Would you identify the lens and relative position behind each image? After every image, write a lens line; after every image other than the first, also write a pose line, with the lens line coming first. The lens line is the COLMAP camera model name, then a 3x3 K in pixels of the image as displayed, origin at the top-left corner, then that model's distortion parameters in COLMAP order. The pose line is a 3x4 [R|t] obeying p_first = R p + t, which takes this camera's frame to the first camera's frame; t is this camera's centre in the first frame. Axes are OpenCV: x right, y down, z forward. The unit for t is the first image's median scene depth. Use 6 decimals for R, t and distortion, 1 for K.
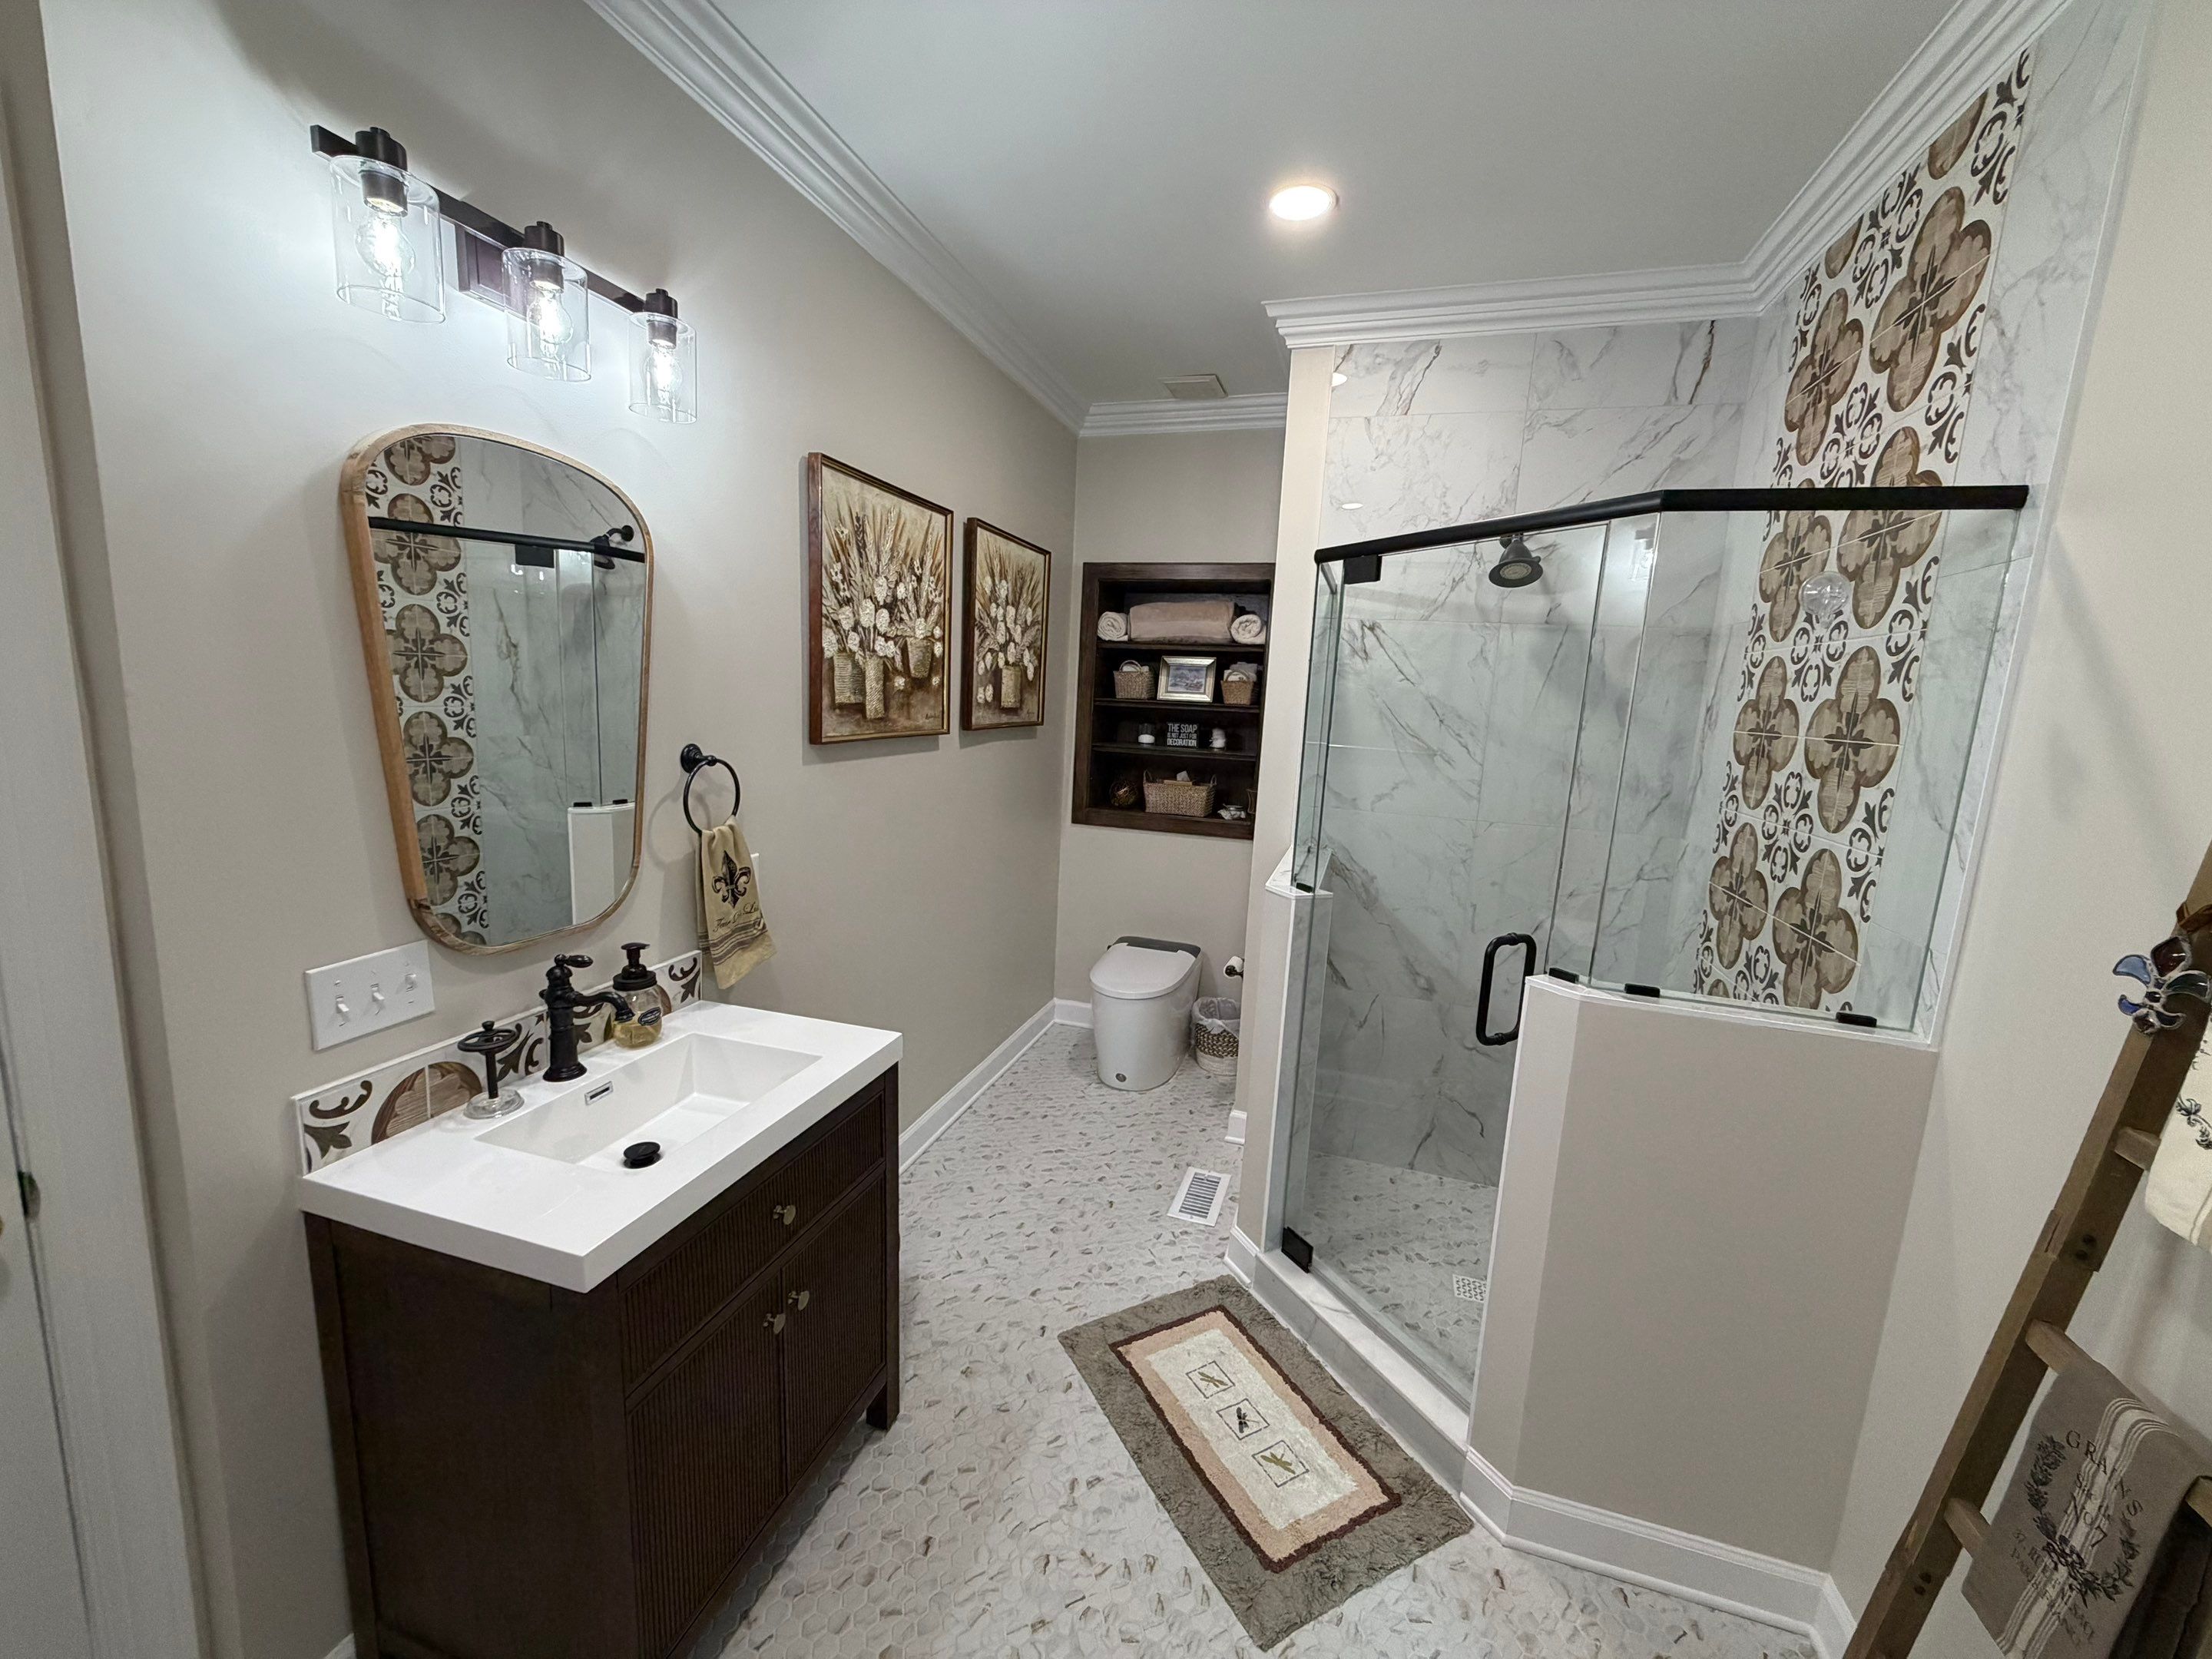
lens RADIAL K [[877.8, 0, 1103.9], [0, 877.8, 831.6], [0, 0, 1]] dist [0.001683, -0.000980]
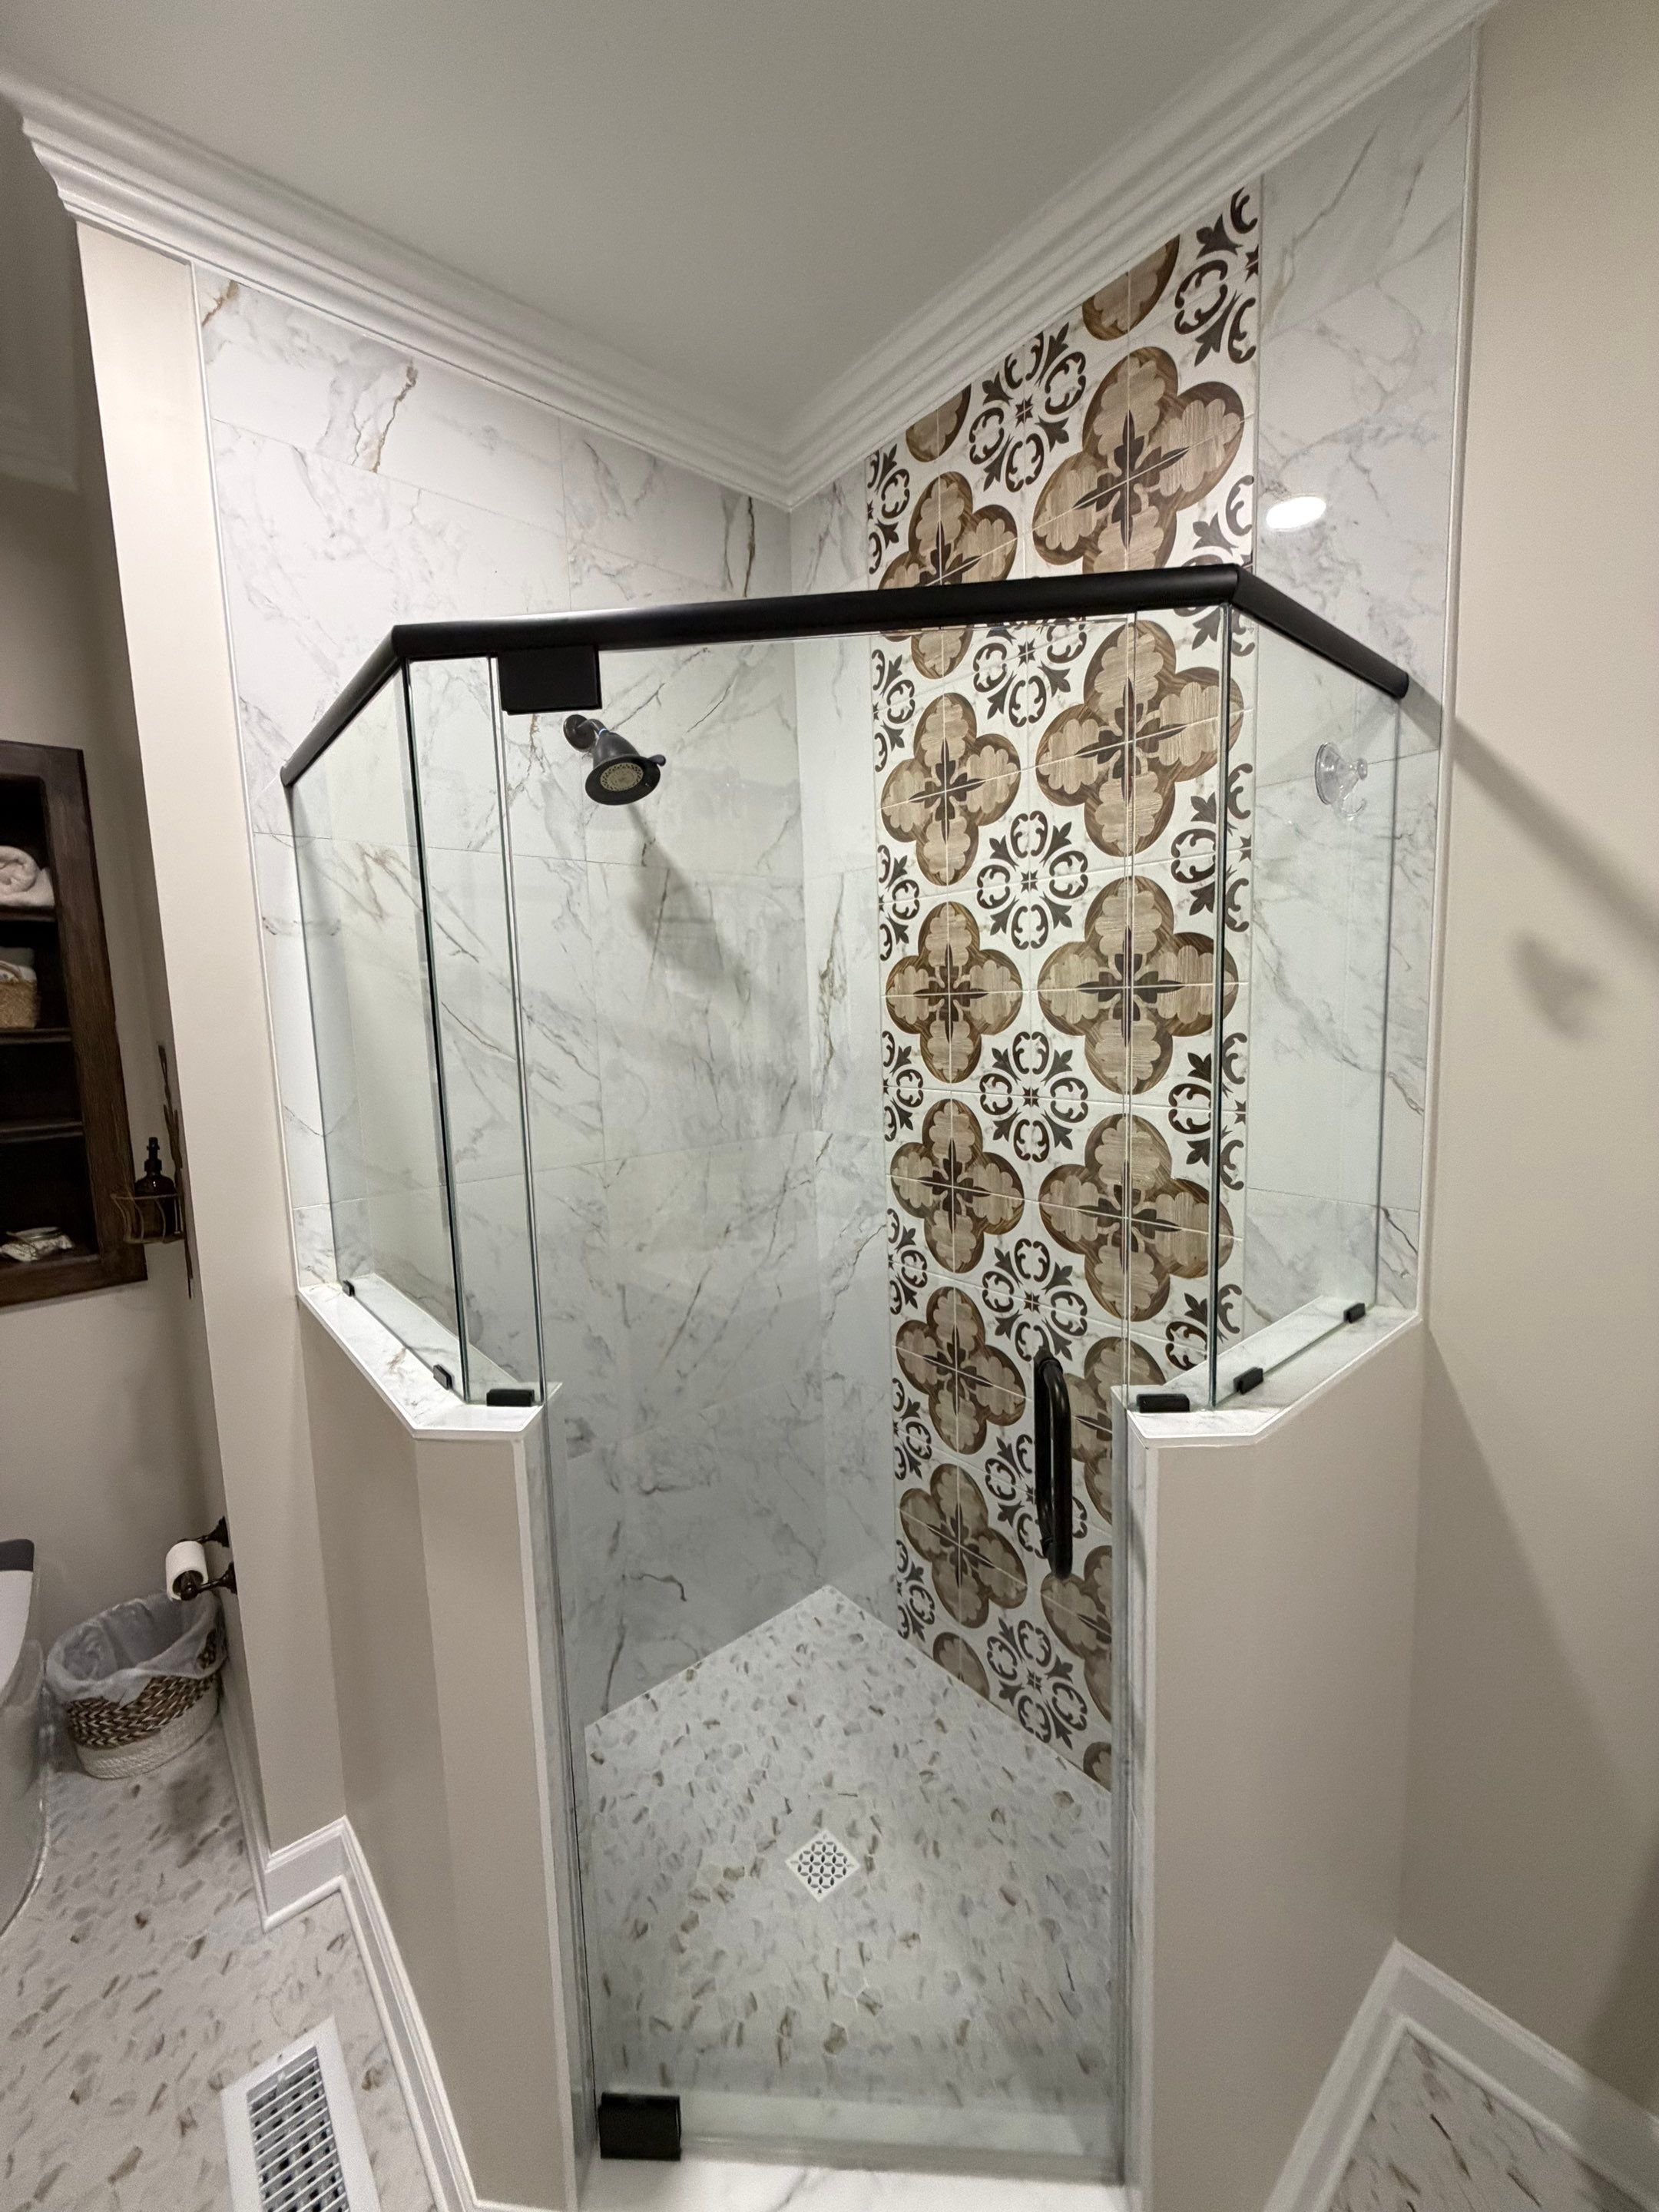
lens RADIAL K [[882.0, 0, 829.7], [0, 882.0, 1104.4], [0, 0, 1]] dist [0.000004, 0.000189]
pose [[0.529831, -0.161809, 0.832525, -0.035616], [0.193636, 0.978783, 0.067003, -0.082697], [-0.825703, 0.125707, 0.549921, 0.615362]]
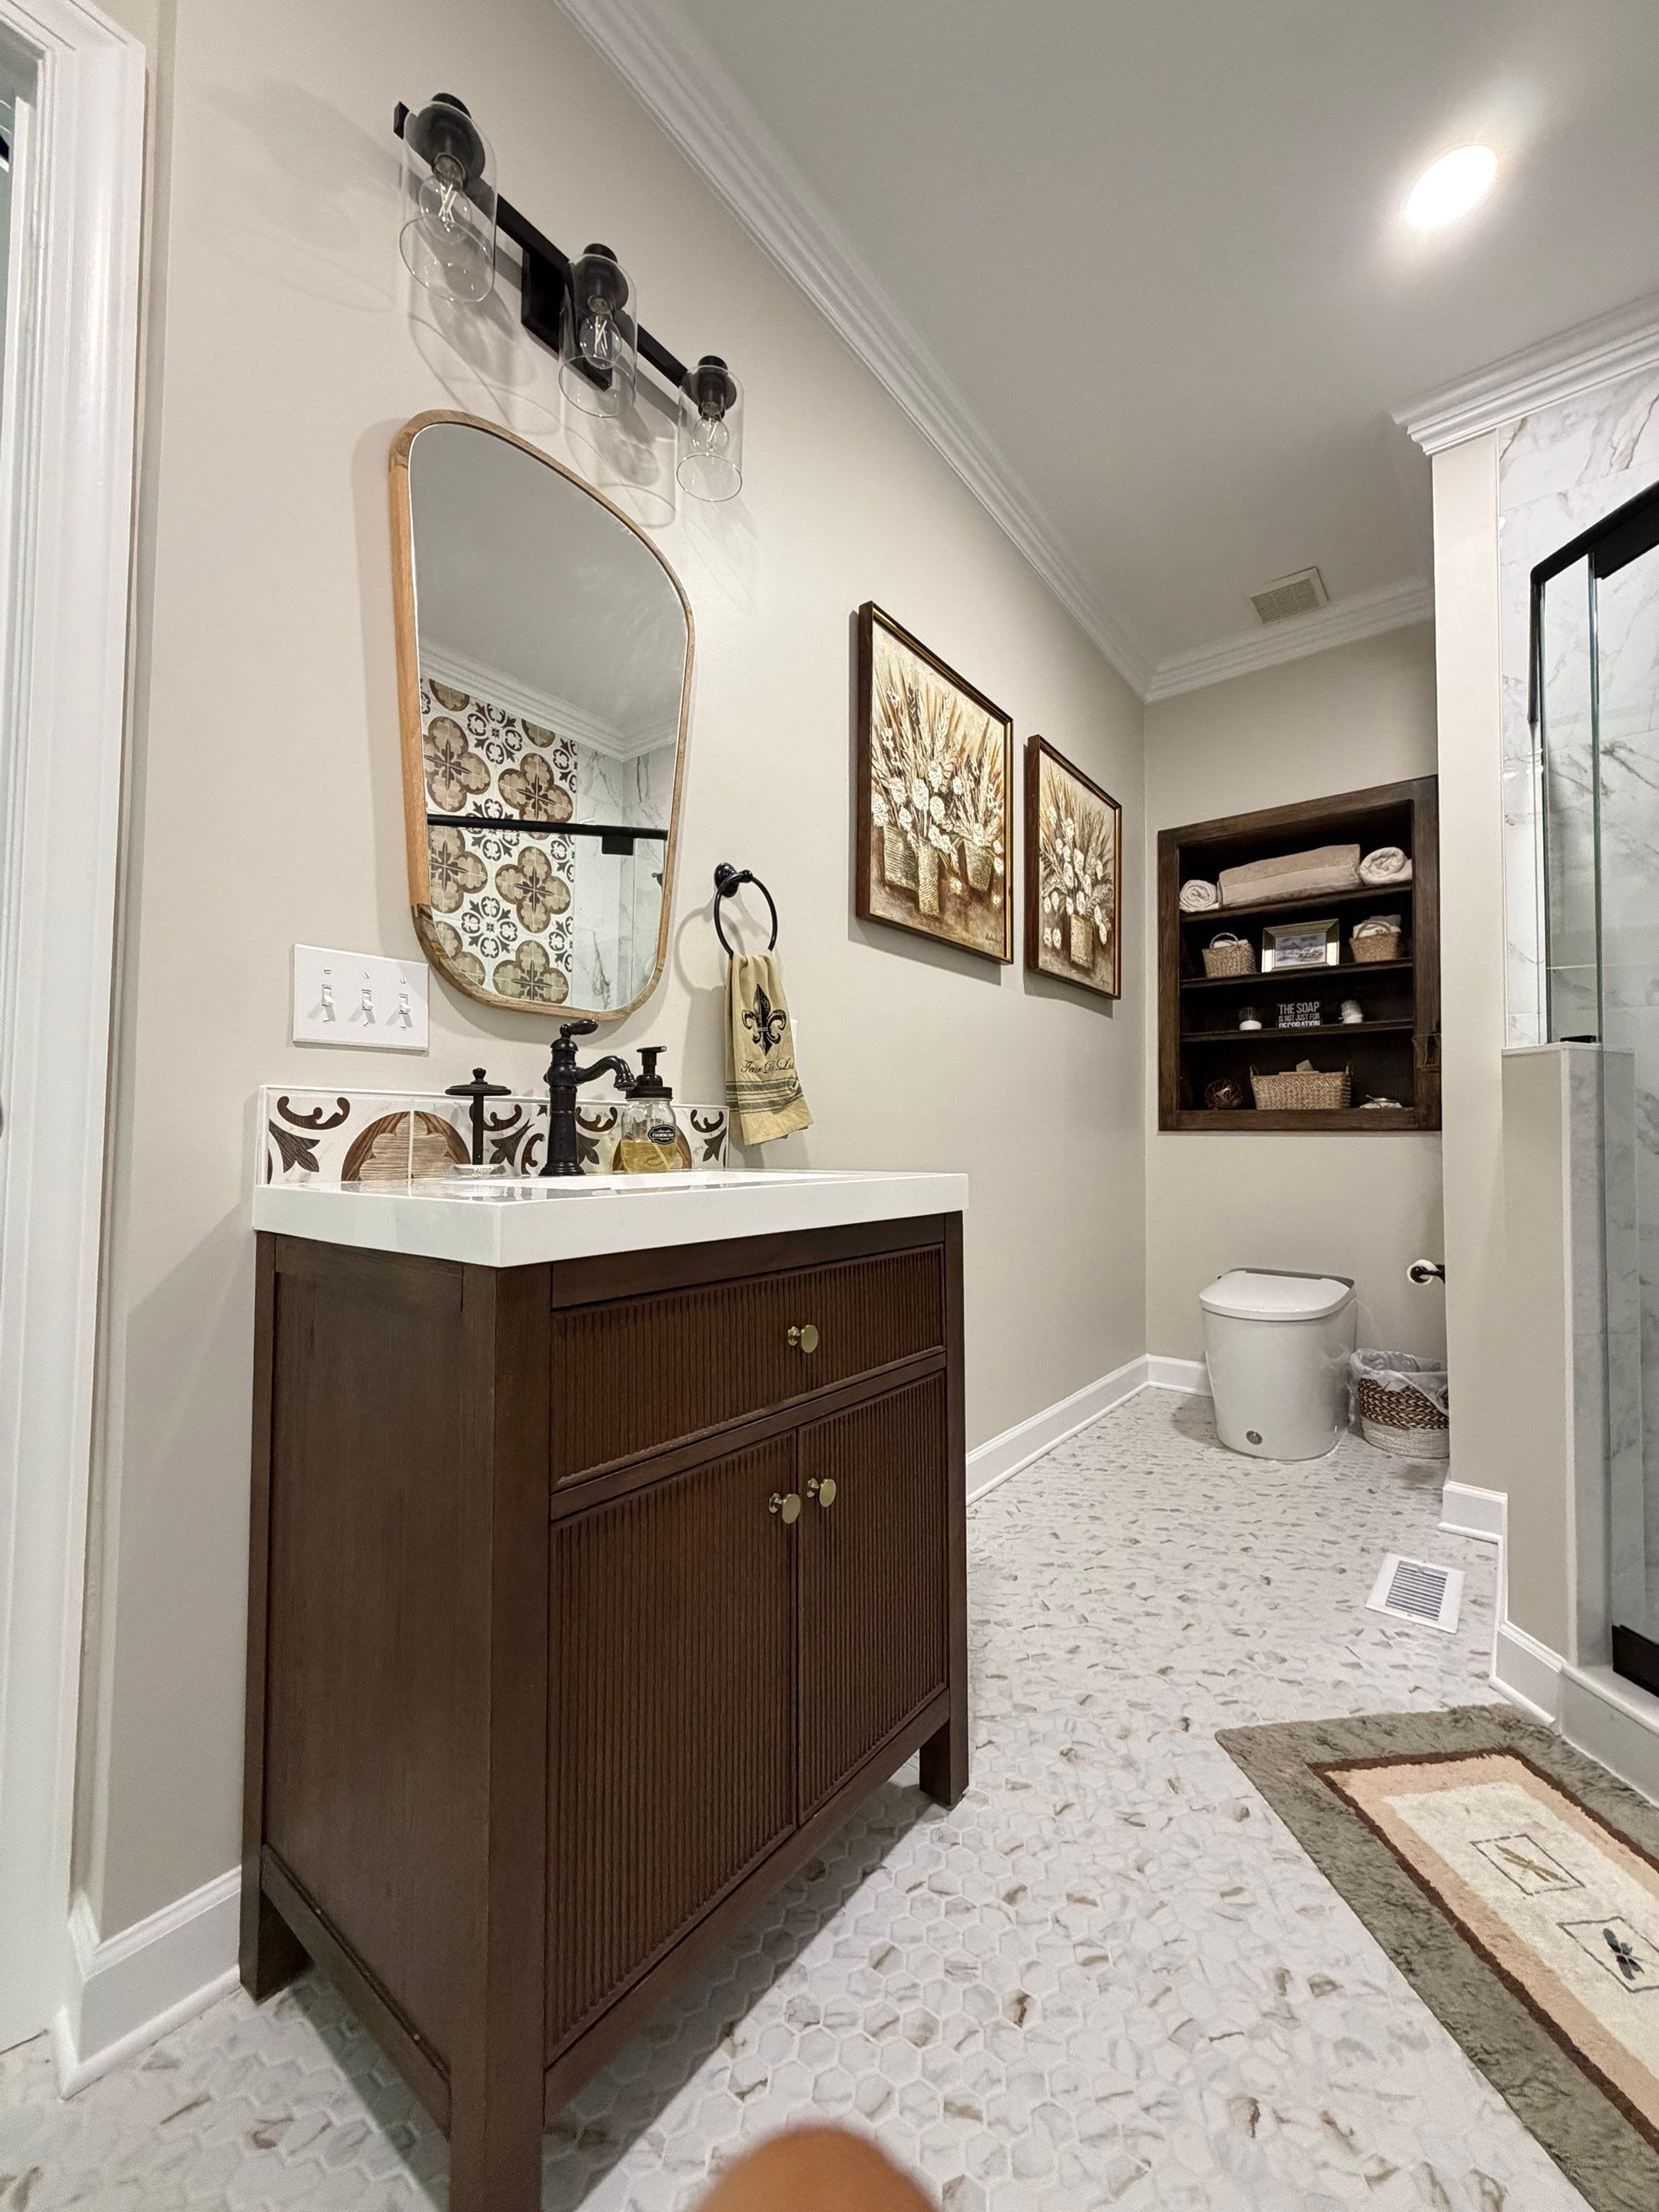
lens RADIAL K [[878.5, 0, 828.6], [0, 878.5, 1103.0], [0, 0, 1]] dist [-0.000399, 0.000210]
pose [[0.934252, -0.052369, -0.352748, -0.062418], [-0.021829, 0.978906, -0.203143, 0.258135], [0.355946, 0.197487, 0.913401, 0.228258]]
